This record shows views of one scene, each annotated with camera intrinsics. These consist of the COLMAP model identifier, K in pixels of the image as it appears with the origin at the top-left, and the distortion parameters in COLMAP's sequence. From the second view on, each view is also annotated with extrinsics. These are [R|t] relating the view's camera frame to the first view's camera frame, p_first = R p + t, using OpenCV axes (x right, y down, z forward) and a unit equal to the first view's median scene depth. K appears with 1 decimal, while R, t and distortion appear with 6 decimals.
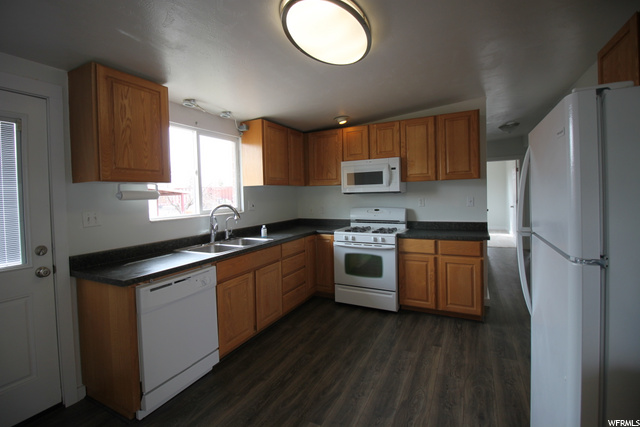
lens RADIAL K [[297.6, 0, 319.1], [0, 297.6, 201.8], [0, 0, 1]] dist [-0.000644, -0.000671]
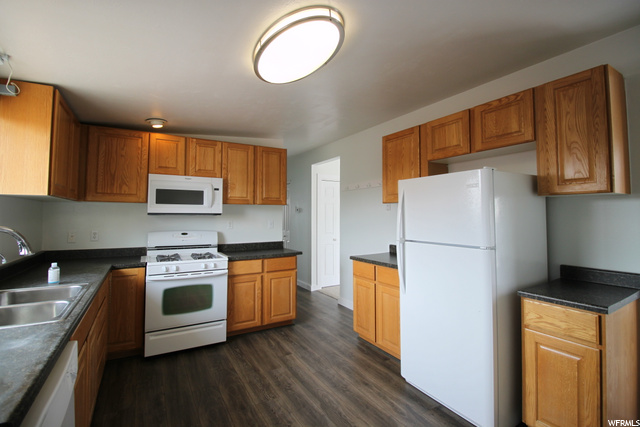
lens RADIAL K [[297.6, 0, 319.1], [0, 297.6, 201.8], [0, 0, 1]] dist [-0.000644, -0.000671]
pose [[0.534022, 0.065431, 0.842935, -0.398829], [0.005542, 0.996709, -0.080879, 0.007936], [-0.845453, 0.047863, 0.531901, 0.226400]]
